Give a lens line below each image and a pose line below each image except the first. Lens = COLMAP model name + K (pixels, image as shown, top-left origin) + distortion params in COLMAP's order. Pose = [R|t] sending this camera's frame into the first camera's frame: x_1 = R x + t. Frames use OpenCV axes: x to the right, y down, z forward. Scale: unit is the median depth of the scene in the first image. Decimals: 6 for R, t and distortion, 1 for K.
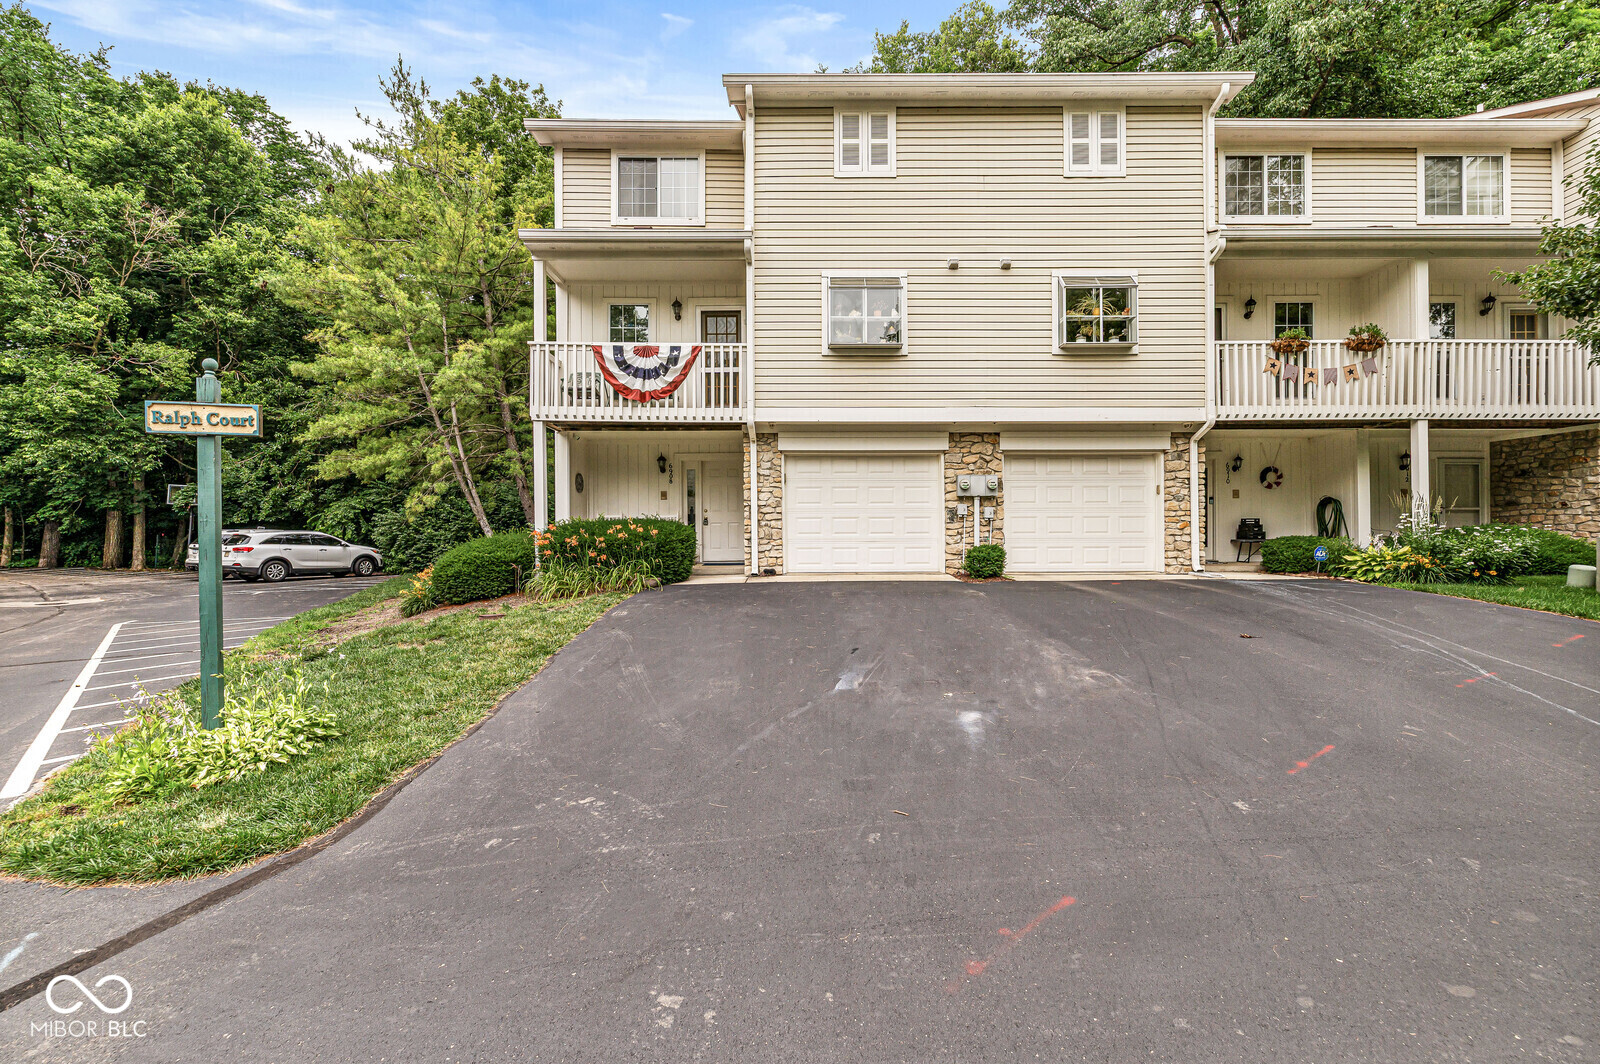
lens RADIAL K [[680.4, 0, 800.0], [0, 680.4, 534.6], [0, 0, 1]] dist [-0.002986, 0.000083]
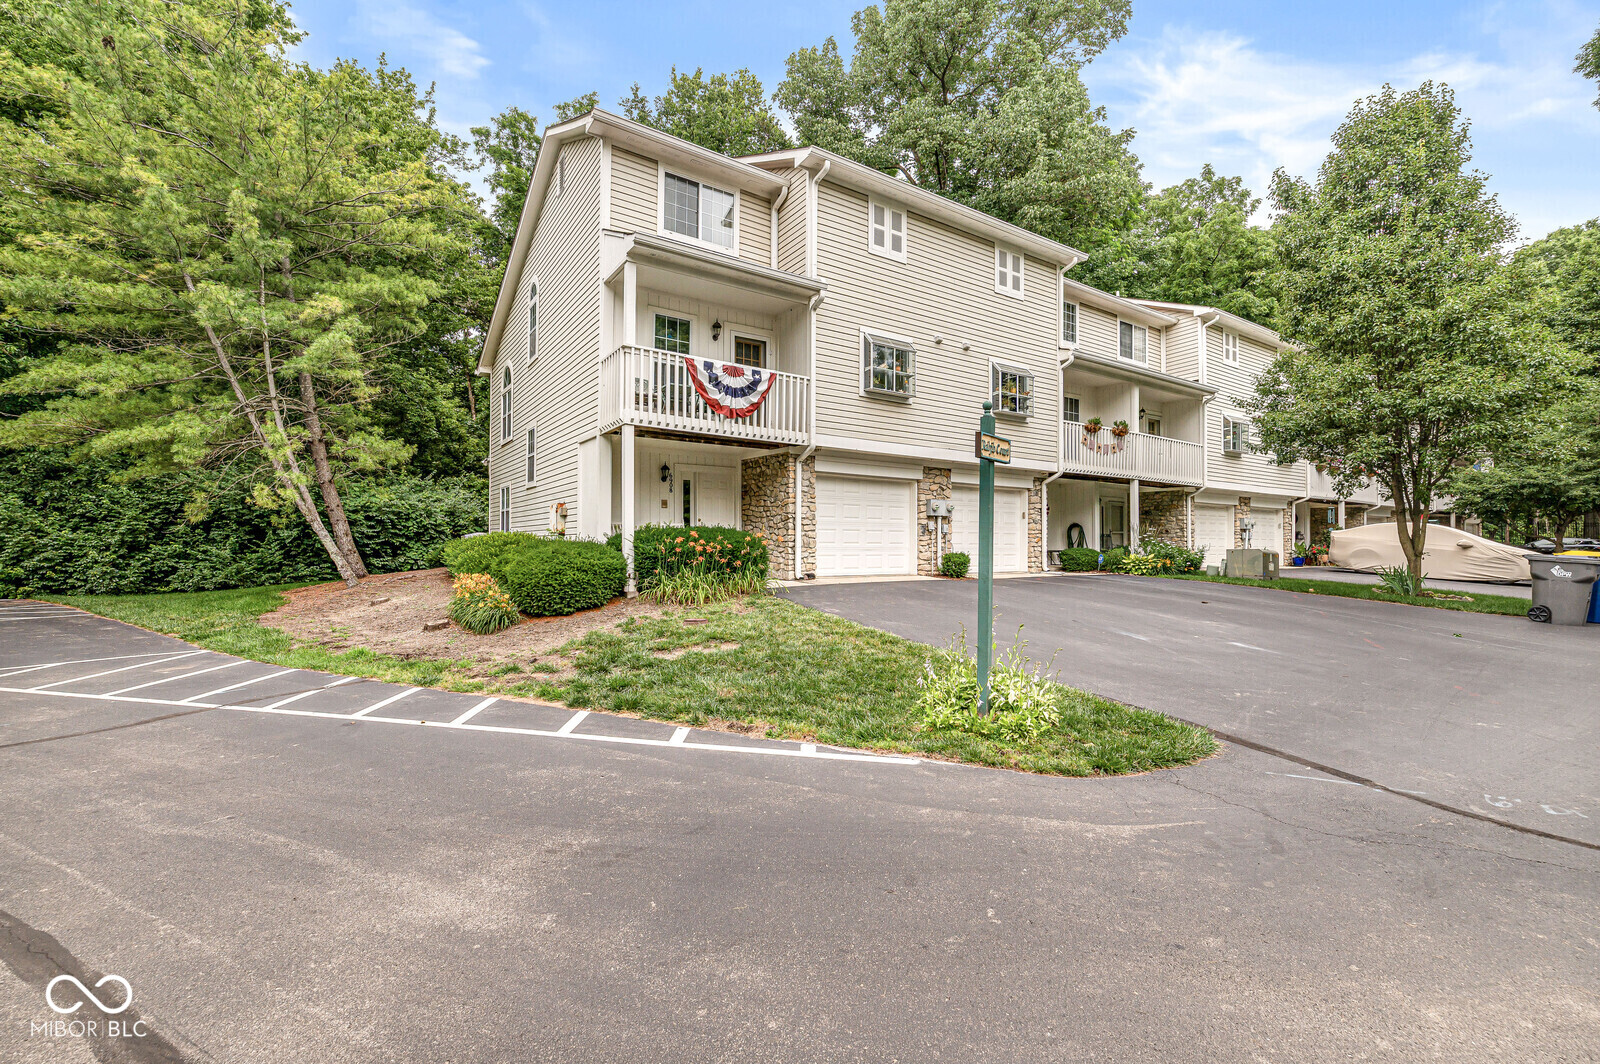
lens RADIAL K [[680.4, 0, 799.8], [0, 680.4, 534.5], [0, 0, 1]] dist [-0.002986, 0.000083]
pose [[0.834243, 0.017929, 0.551106, -0.693229], [-0.008291, 0.999766, -0.019975, 0.008064], [-0.551335, 0.012095, 0.834196, 0.048943]]
